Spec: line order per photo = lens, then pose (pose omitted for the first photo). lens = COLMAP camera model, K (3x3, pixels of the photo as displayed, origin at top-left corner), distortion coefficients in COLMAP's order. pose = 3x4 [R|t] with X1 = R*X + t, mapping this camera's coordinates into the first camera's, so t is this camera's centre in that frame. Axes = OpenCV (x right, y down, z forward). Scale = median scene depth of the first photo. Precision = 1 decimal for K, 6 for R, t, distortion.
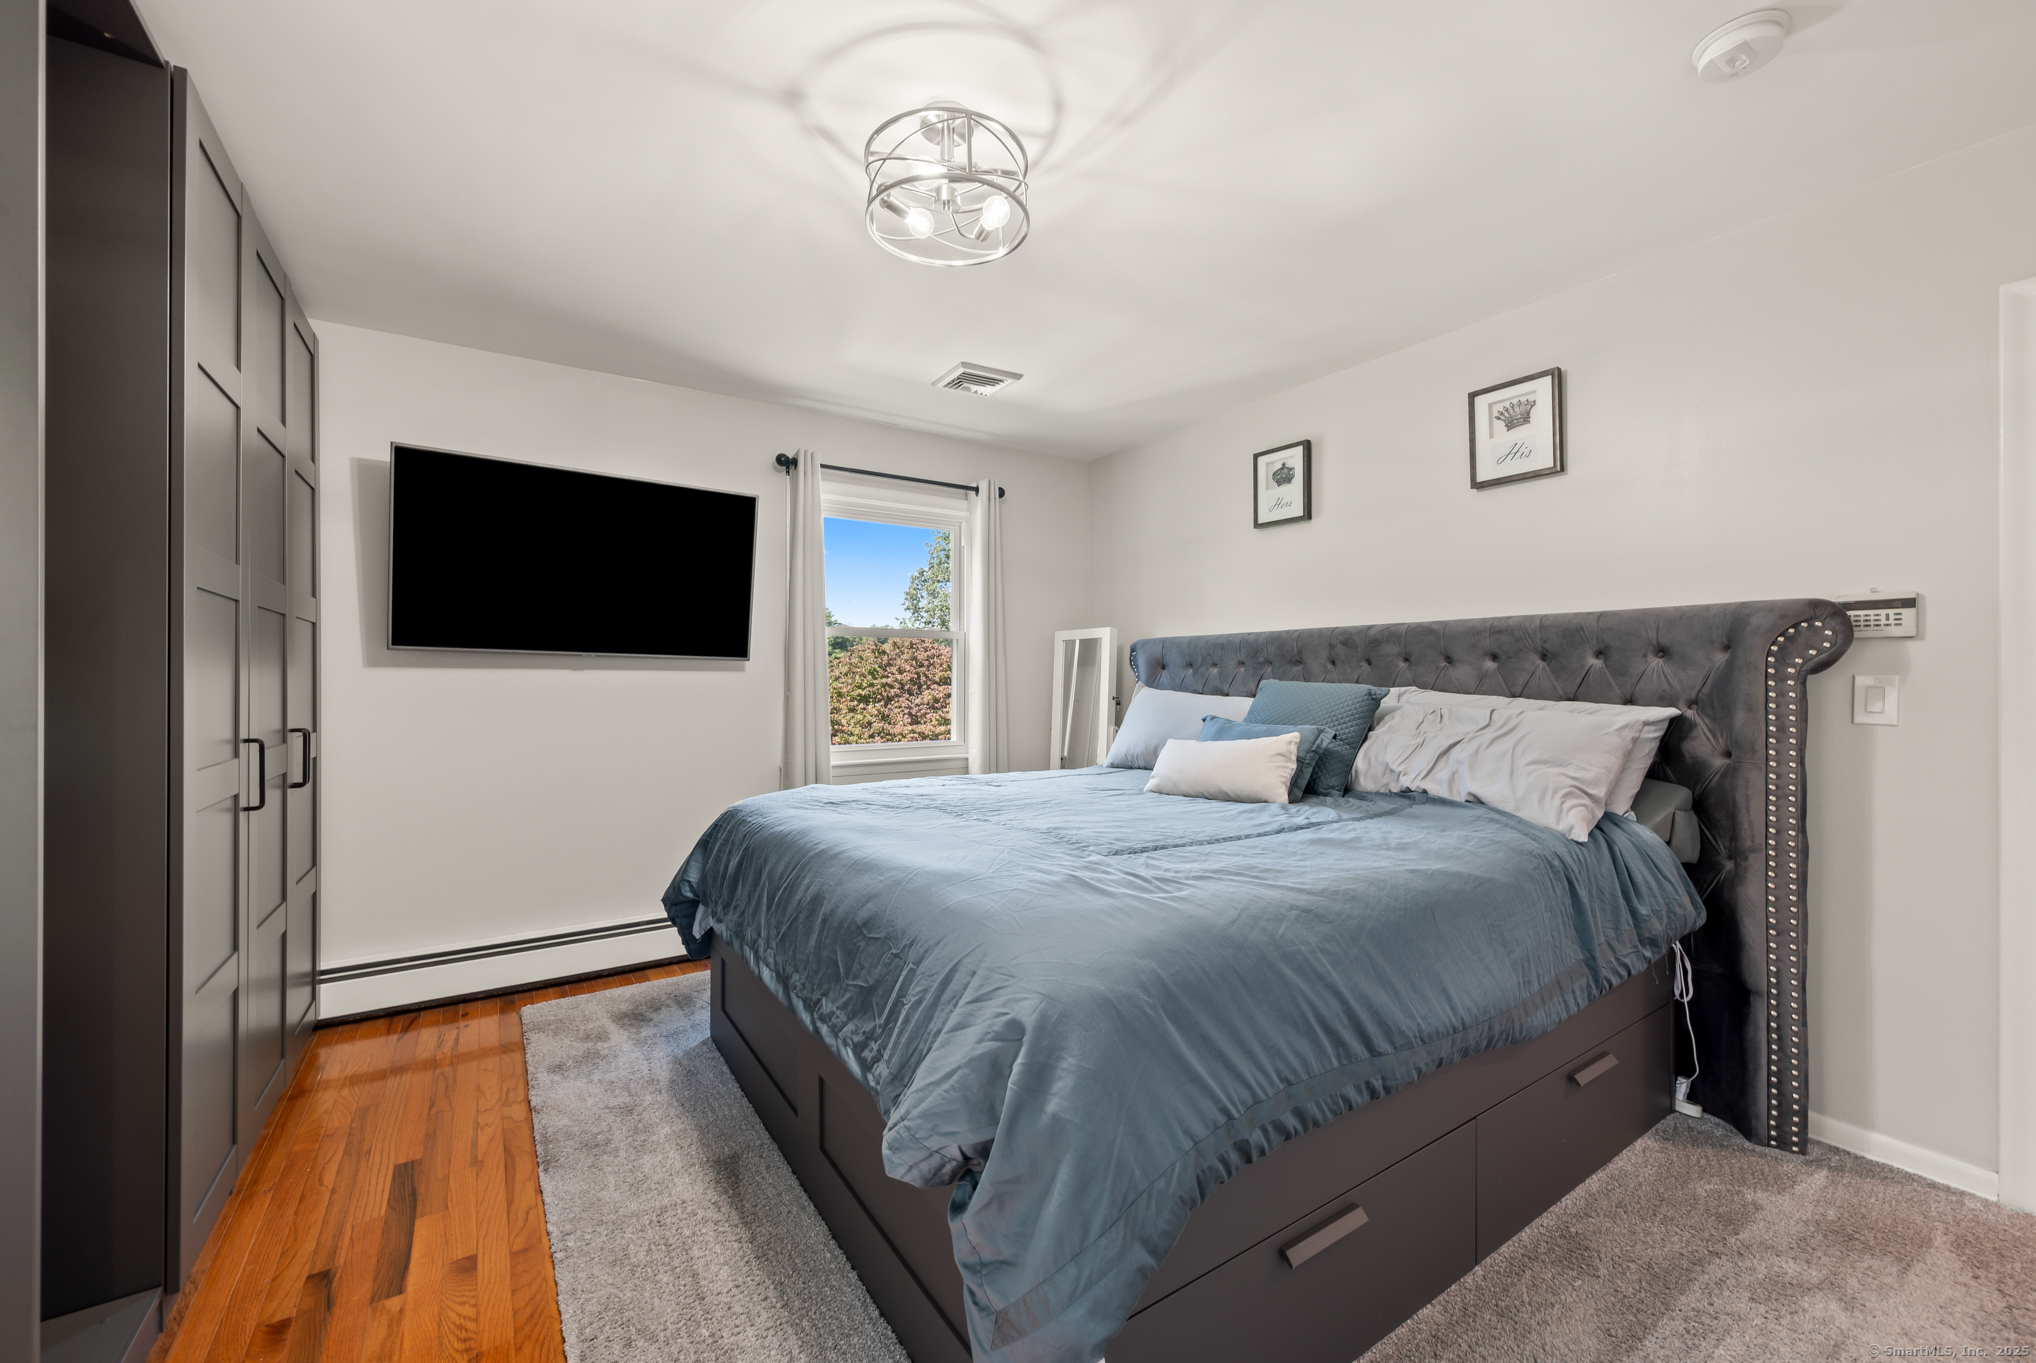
lens RADIAL K [[817.9, 0, 1038.1], [0, 817.9, 670.1], [0, 0, 1]] dist [-0.000784, -0.000234]
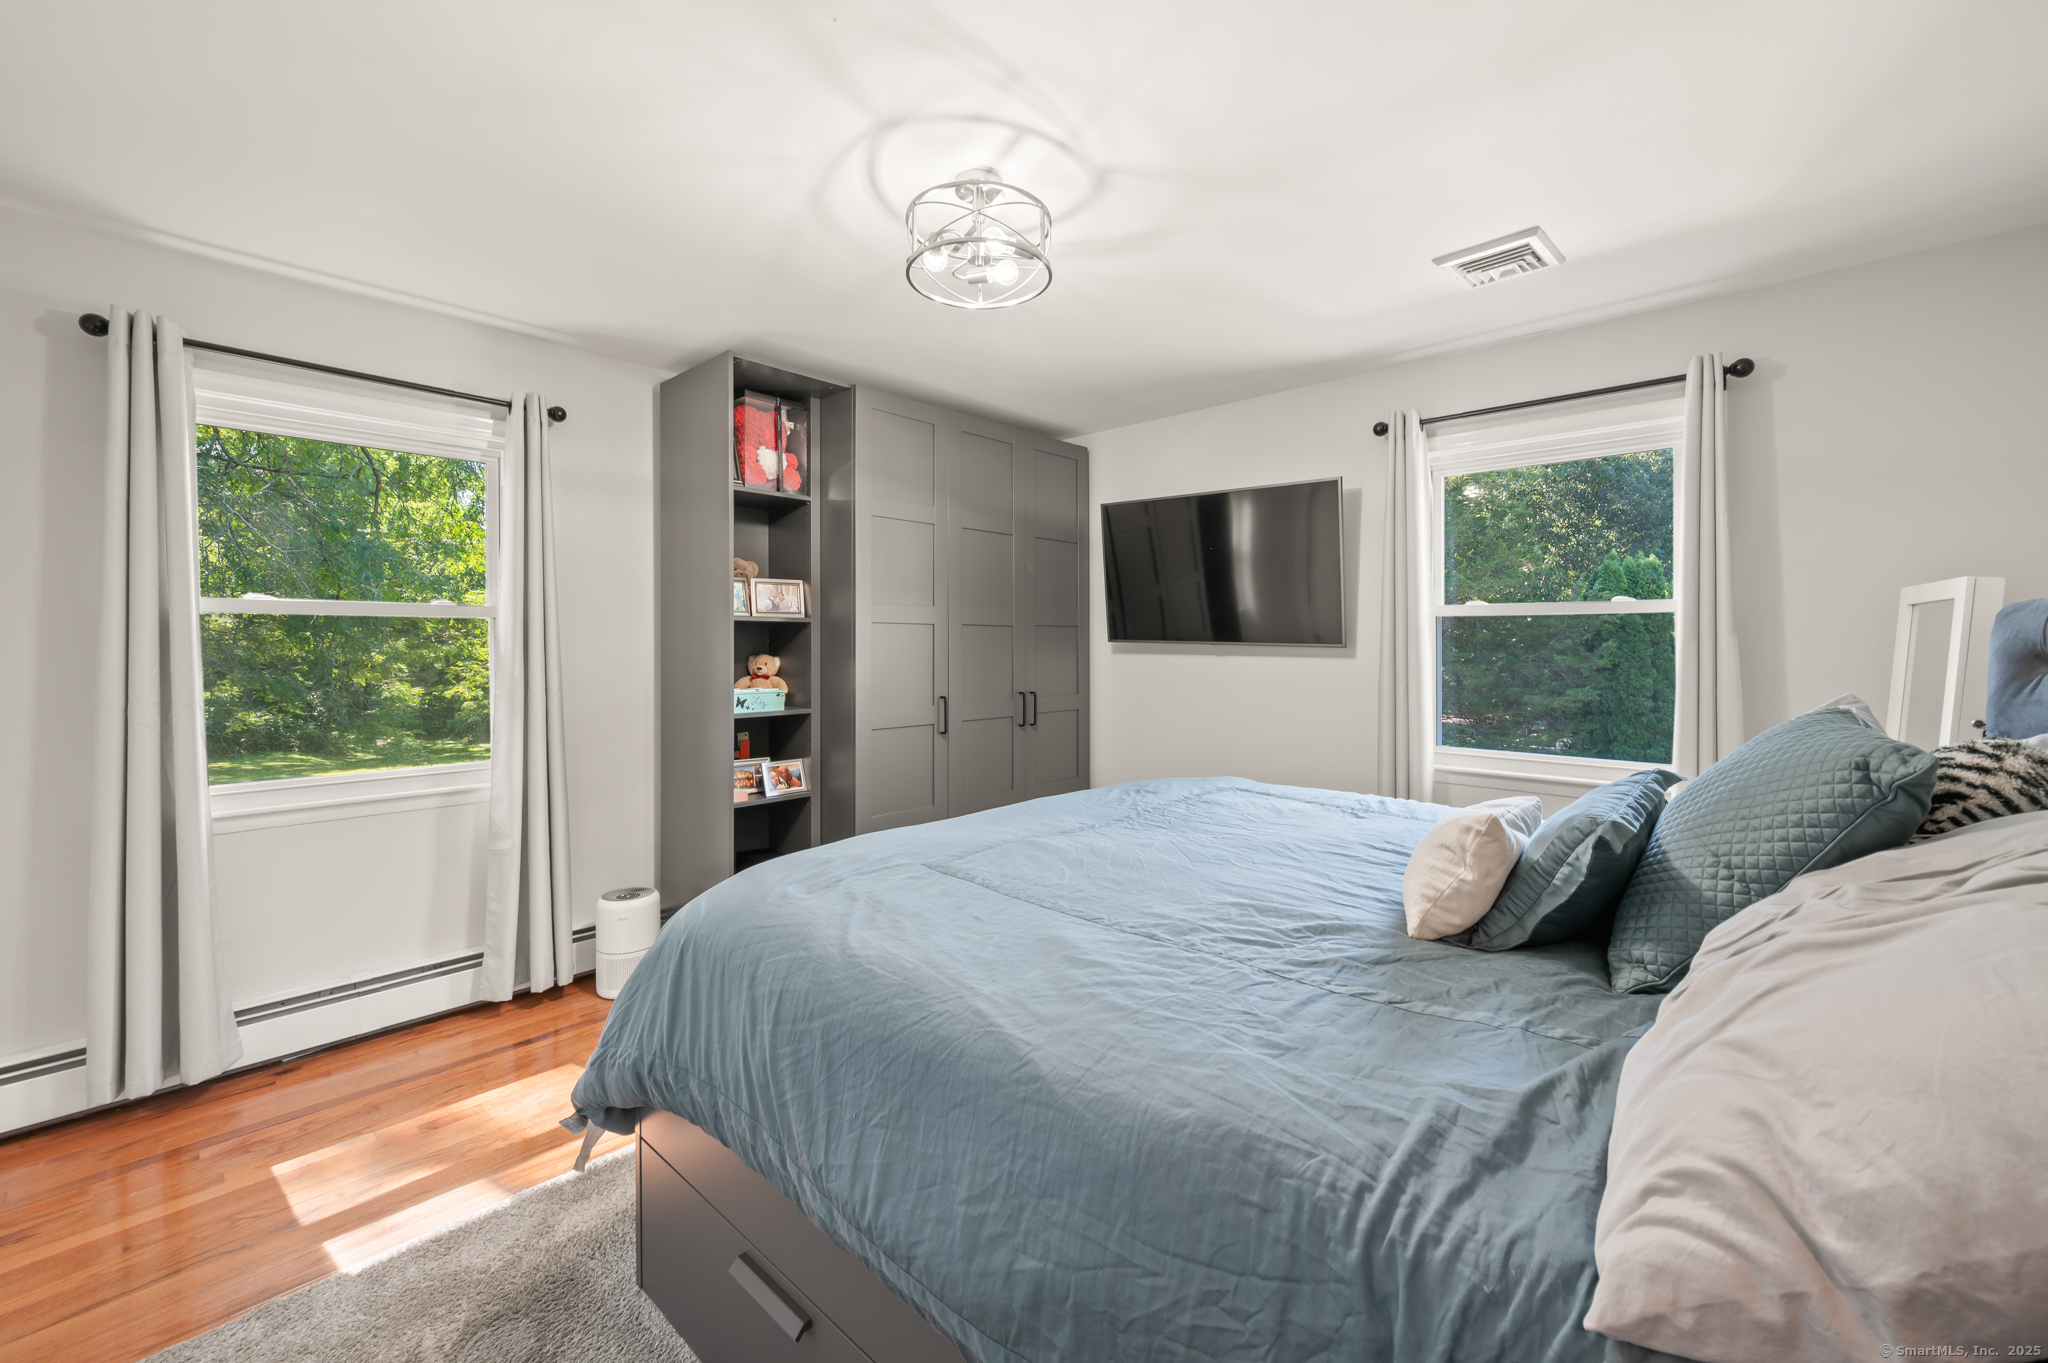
lens RADIAL K [[828.3, 0, 1027.3], [0, 828.3, 634.7], [0, 0, 1]] dist [-0.000928, -0.000029]
pose [[0.227430, -0.009885, -0.973744, 0.515937], [0.008251, 0.999932, -0.008224, -0.022196], [0.973760, -0.006164, 0.227496, 0.412752]]
